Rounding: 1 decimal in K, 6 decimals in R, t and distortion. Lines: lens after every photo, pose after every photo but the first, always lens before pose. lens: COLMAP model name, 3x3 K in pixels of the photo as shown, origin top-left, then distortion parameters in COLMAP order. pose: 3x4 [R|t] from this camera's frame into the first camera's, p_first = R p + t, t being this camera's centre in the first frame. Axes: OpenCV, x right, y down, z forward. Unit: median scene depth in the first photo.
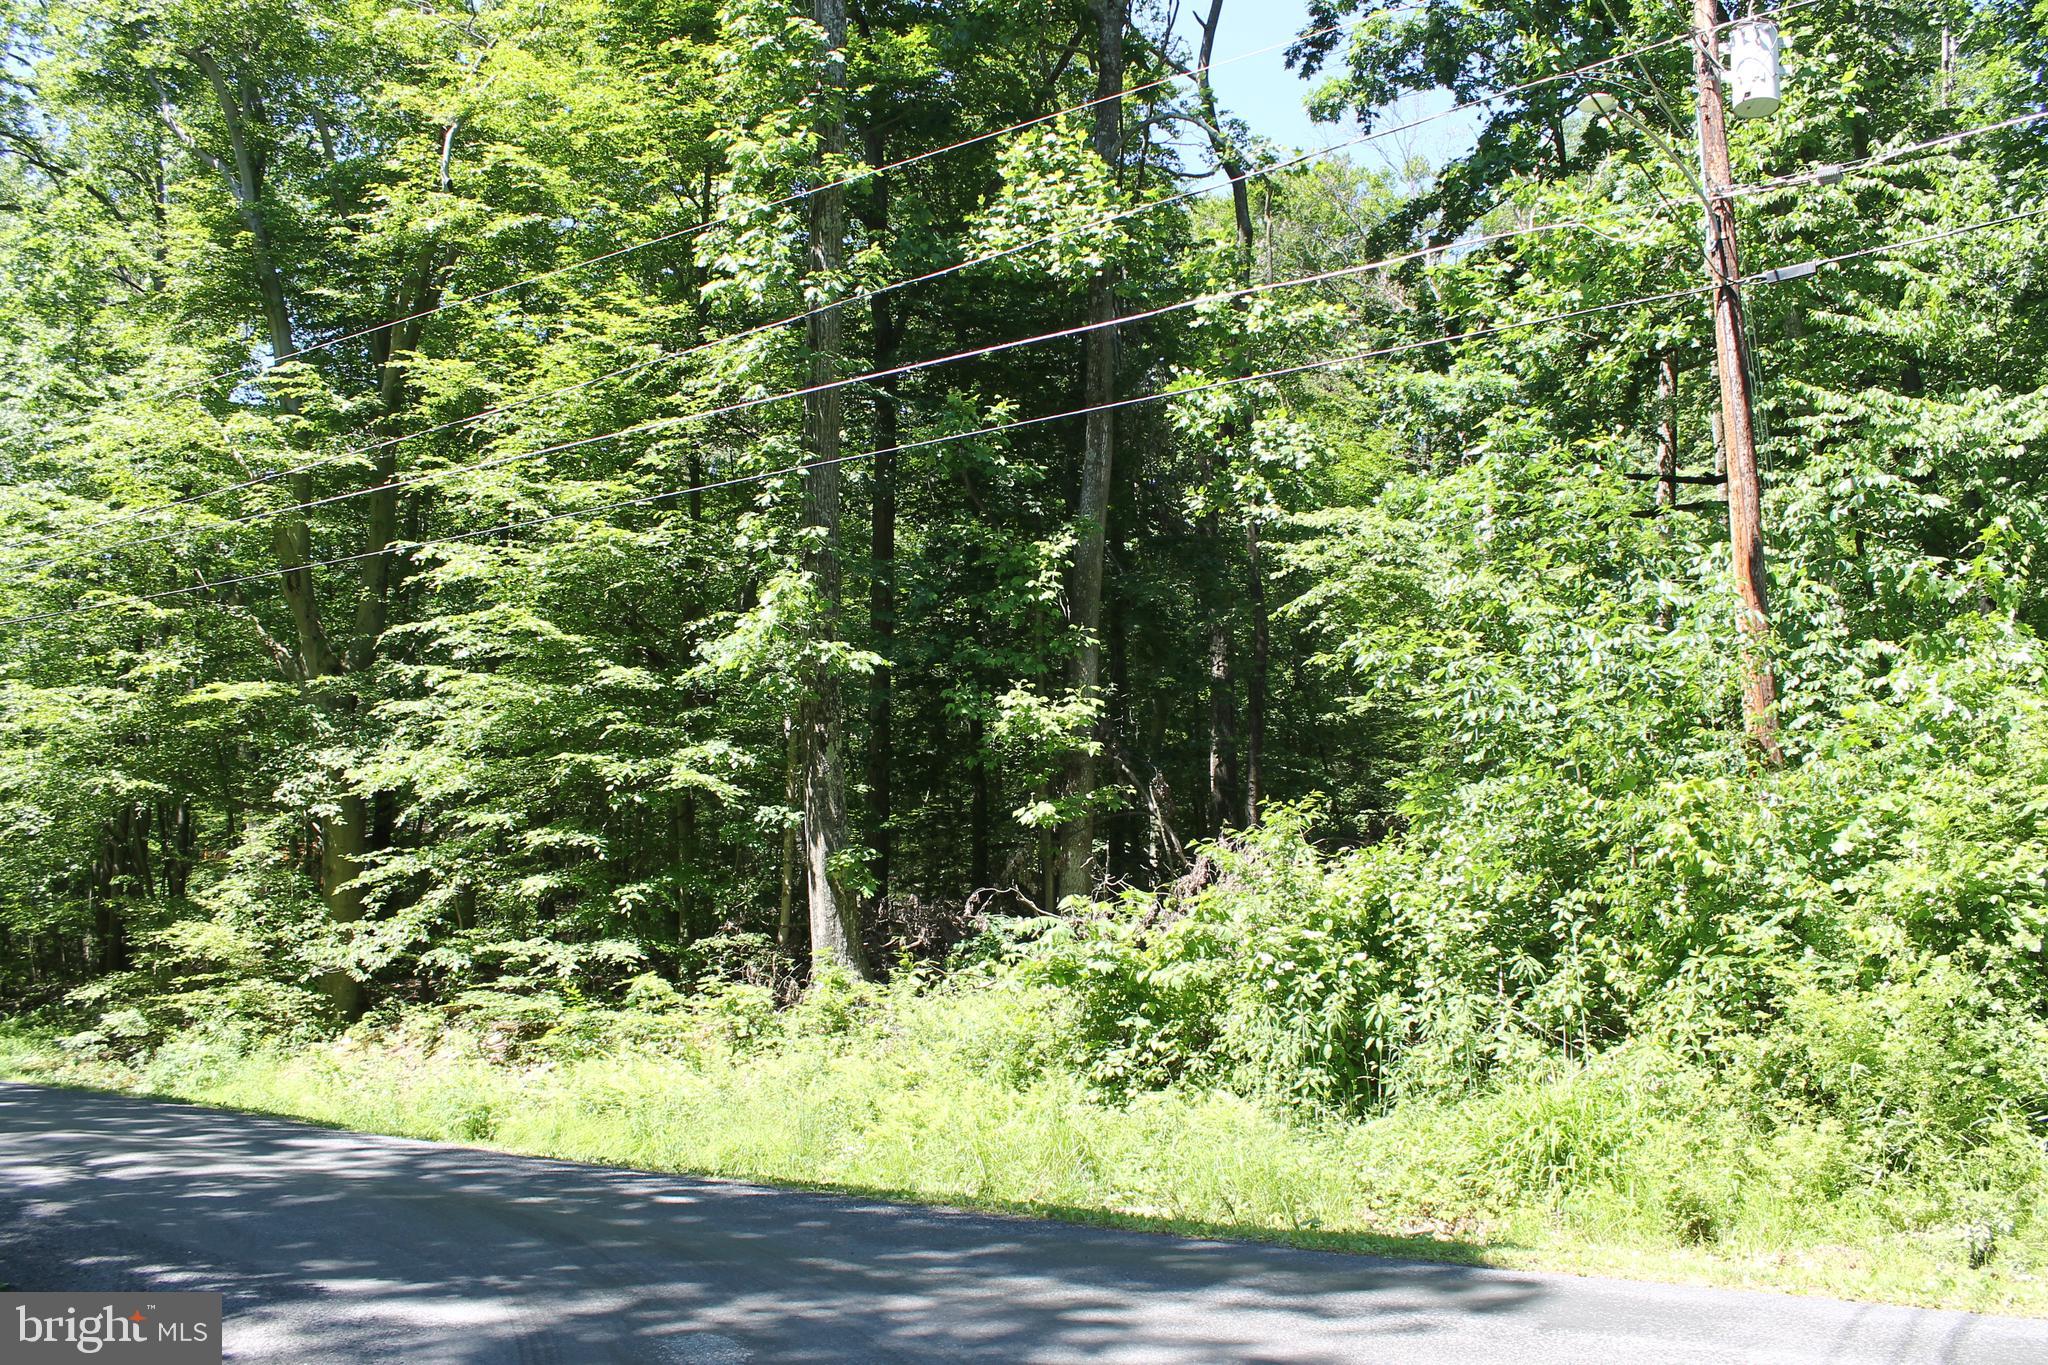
lens RADIAL K [[1660.3, 0, 1013.4], [0, 1660.3, 675.1], [0, 0, 1]] dist [-0.184478, 0.149407]
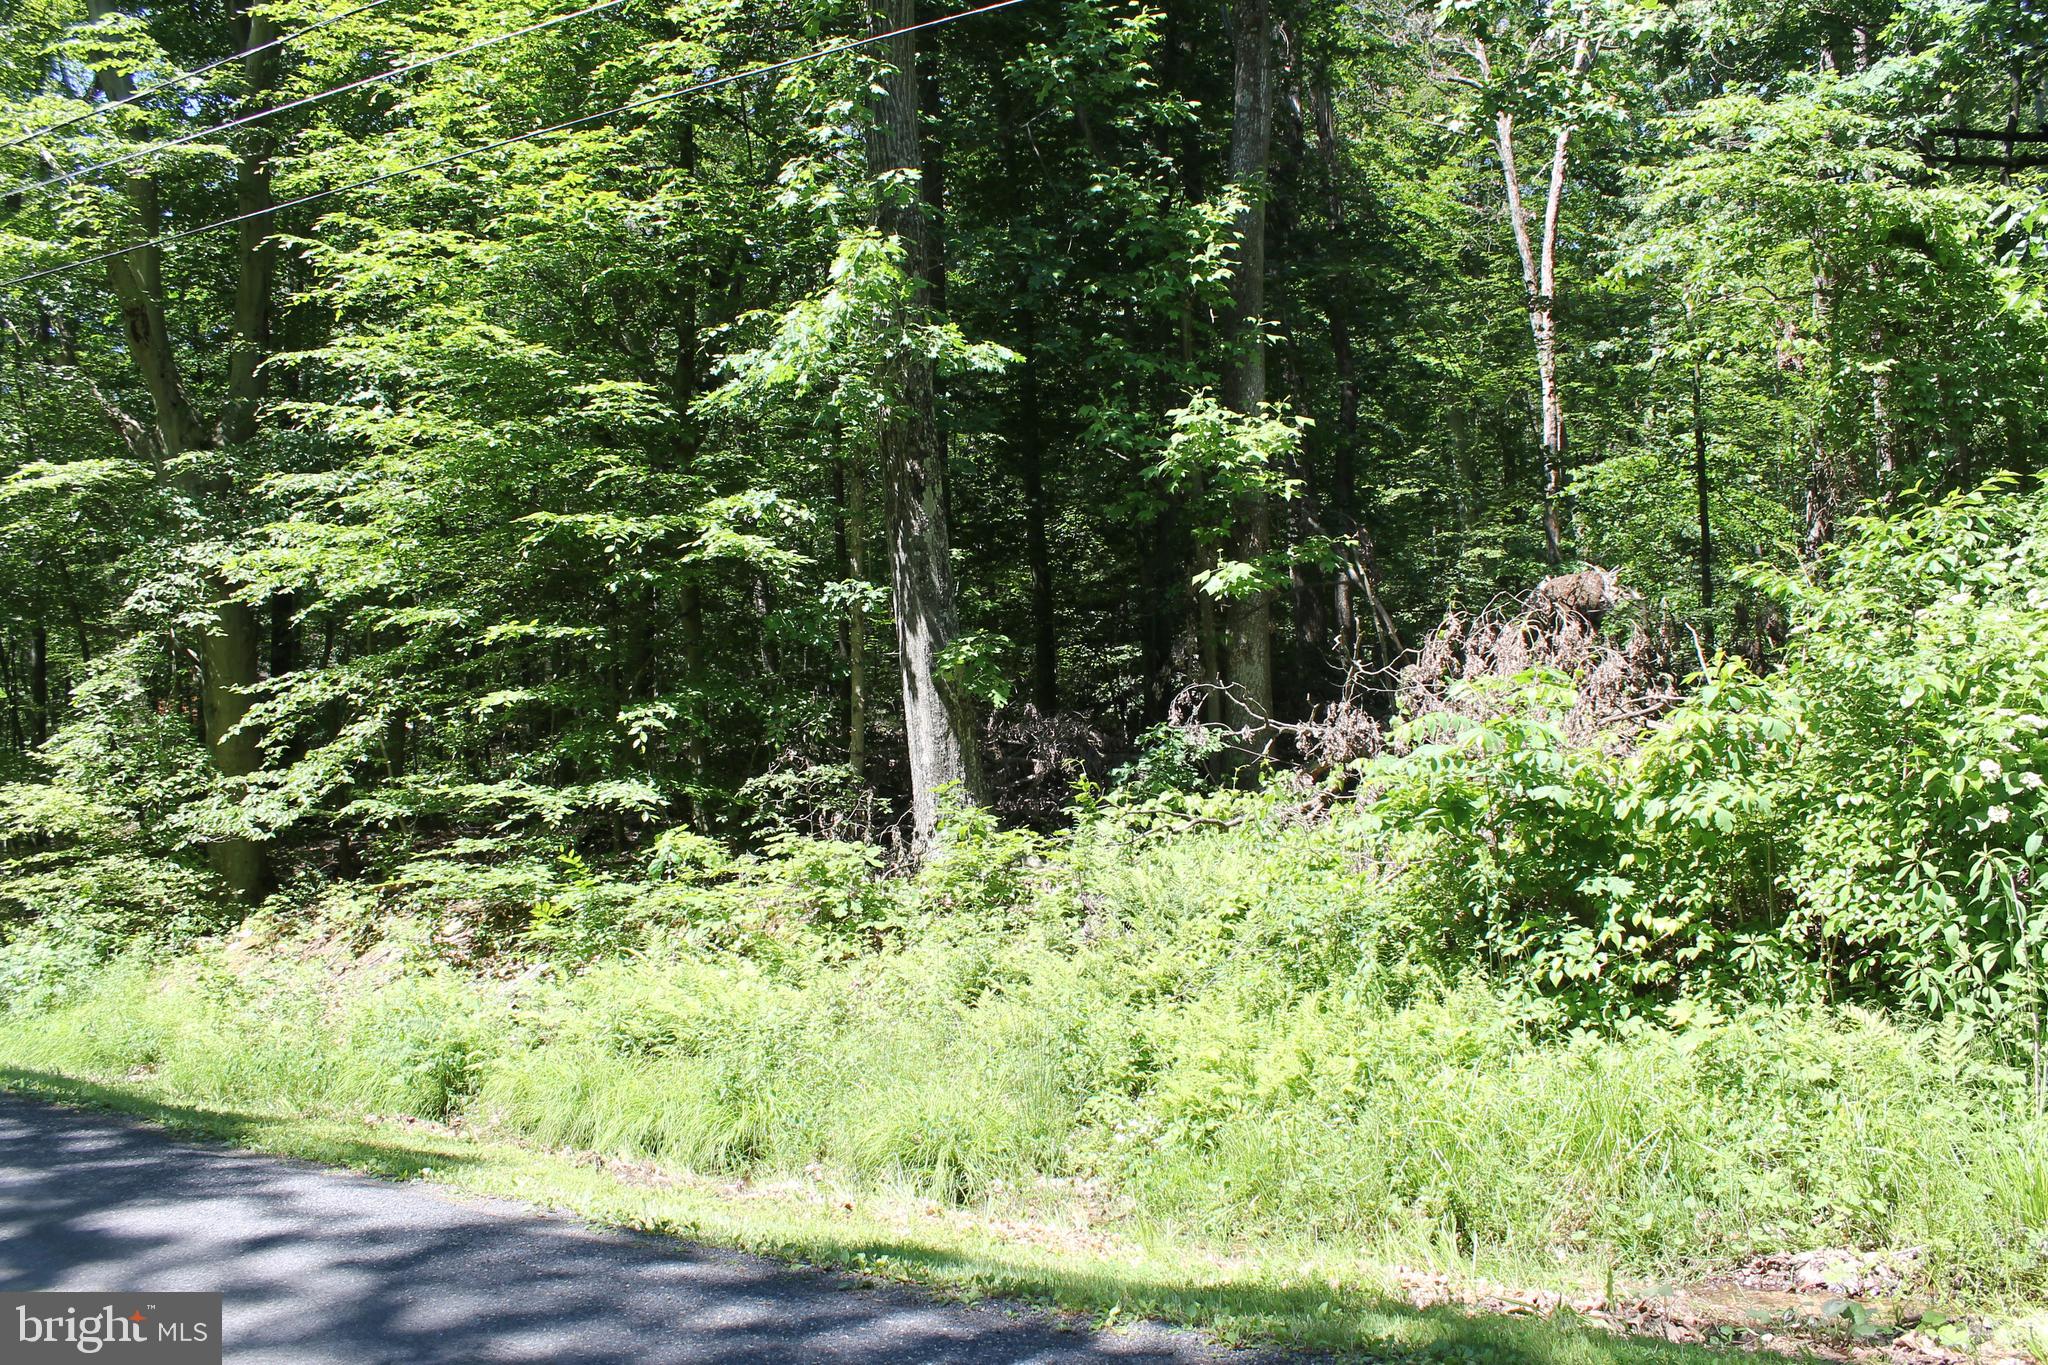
lens RADIAL K [[1660.3, 0, 1013.4], [0, 1660.3, 675.1], [0, 0, 1]] dist [-0.184478, 0.149407]
pose [[0.998023, -0.030732, 0.054821, -0.110253], [0.024802, 0.994084, 0.105746, 0.045119], [-0.057747, -0.104177, 0.992881, 0.289287]]
